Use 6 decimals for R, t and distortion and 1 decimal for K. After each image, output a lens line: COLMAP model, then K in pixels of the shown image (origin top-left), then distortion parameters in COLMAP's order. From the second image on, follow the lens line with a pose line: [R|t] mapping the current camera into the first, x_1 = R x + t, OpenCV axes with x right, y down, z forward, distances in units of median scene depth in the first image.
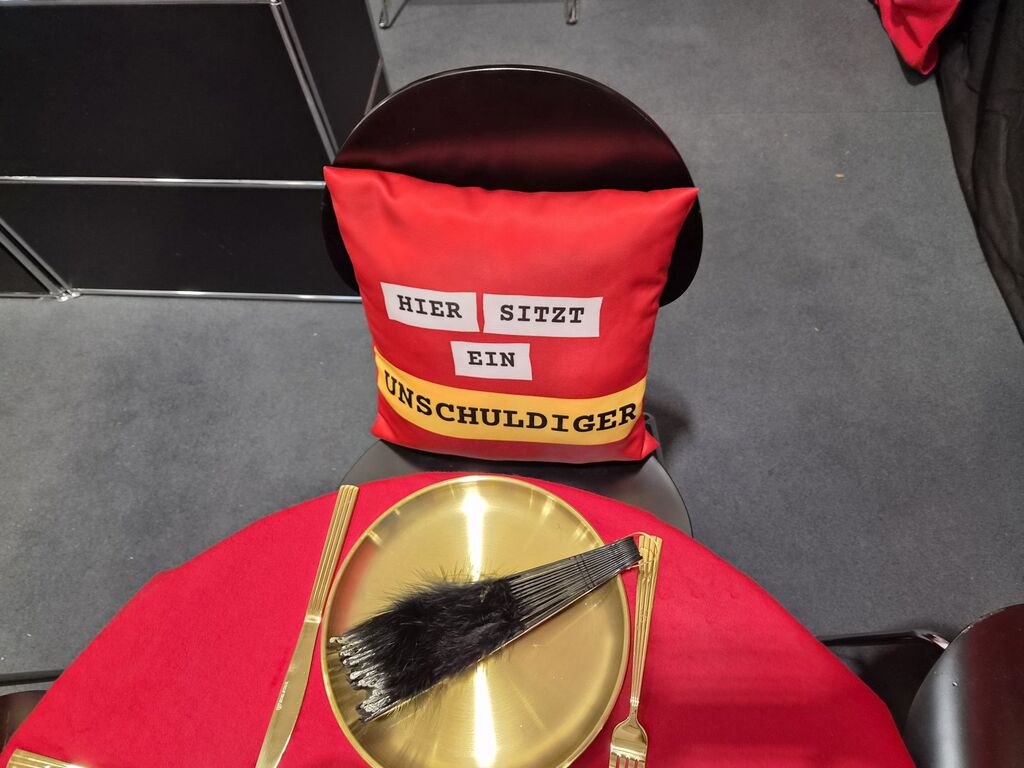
lens RADIAL K [[699.0, 0, 516.5], [0, 699.0, 373.2], [0, 0, 1]] dist [0.040317, -0.030132]
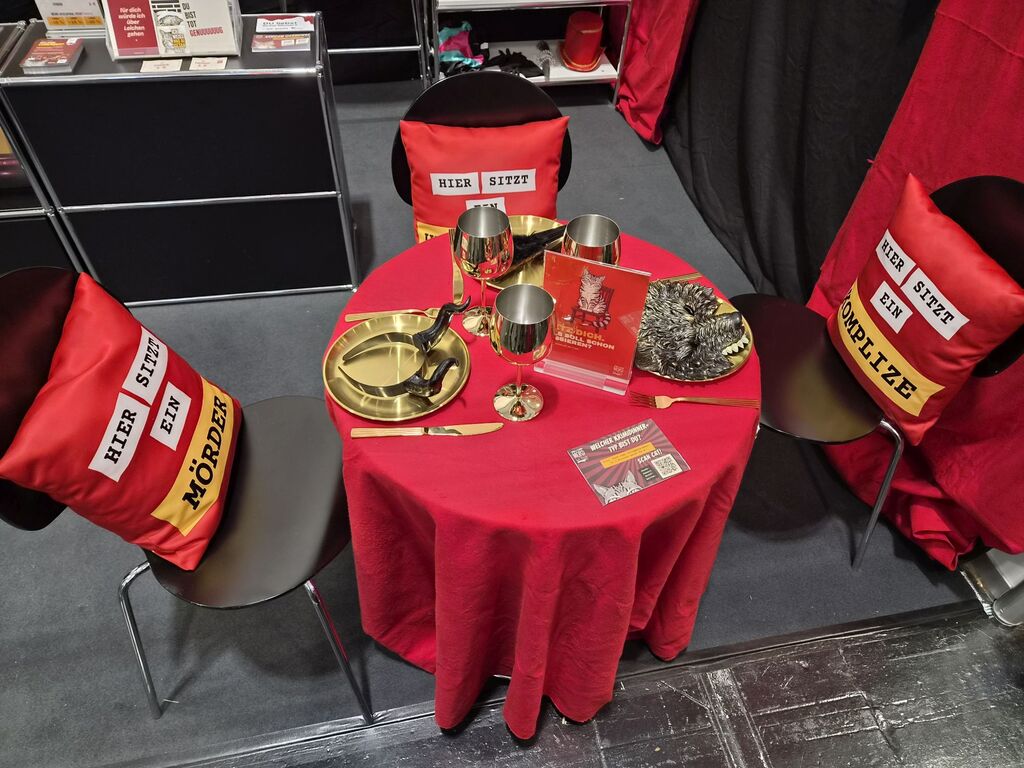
lens RADIAL K [[699.0, 0, 501.3], [0, 699.0, 381.5], [0, 0, 1]] dist [0.040317, -0.030132]
pose [[0.963950, -0.121414, 0.236767, -0.555858], [0.168379, 0.967342, -0.189468, 0.892127], [-0.206031, 0.222504, 0.952913, -0.883434]]
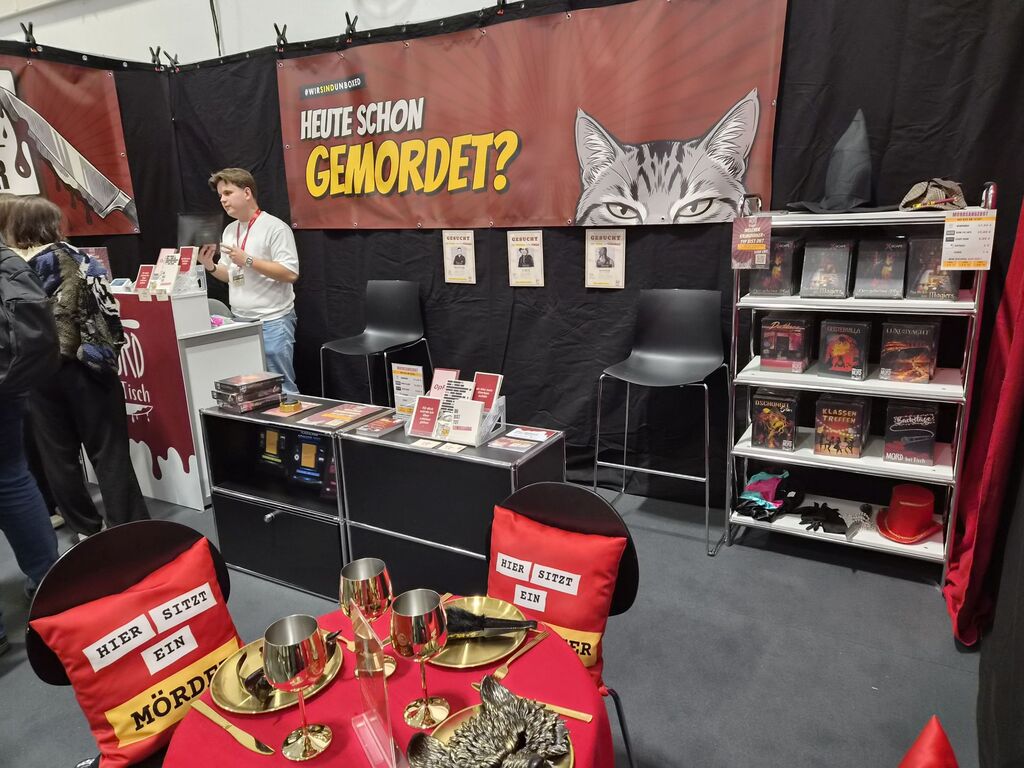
lens RADIAL K [[699.0, 0, 518.0], [0, 699.0, 376.3], [0, 0, 1]] dist [0.040317, -0.030132]
pose [[0.904962, 0.129846, -0.405196, 0.745912], [-0.375974, 0.689895, -0.618619, 0.894728], [0.199217, 0.712170, 0.673147, -0.999070]]
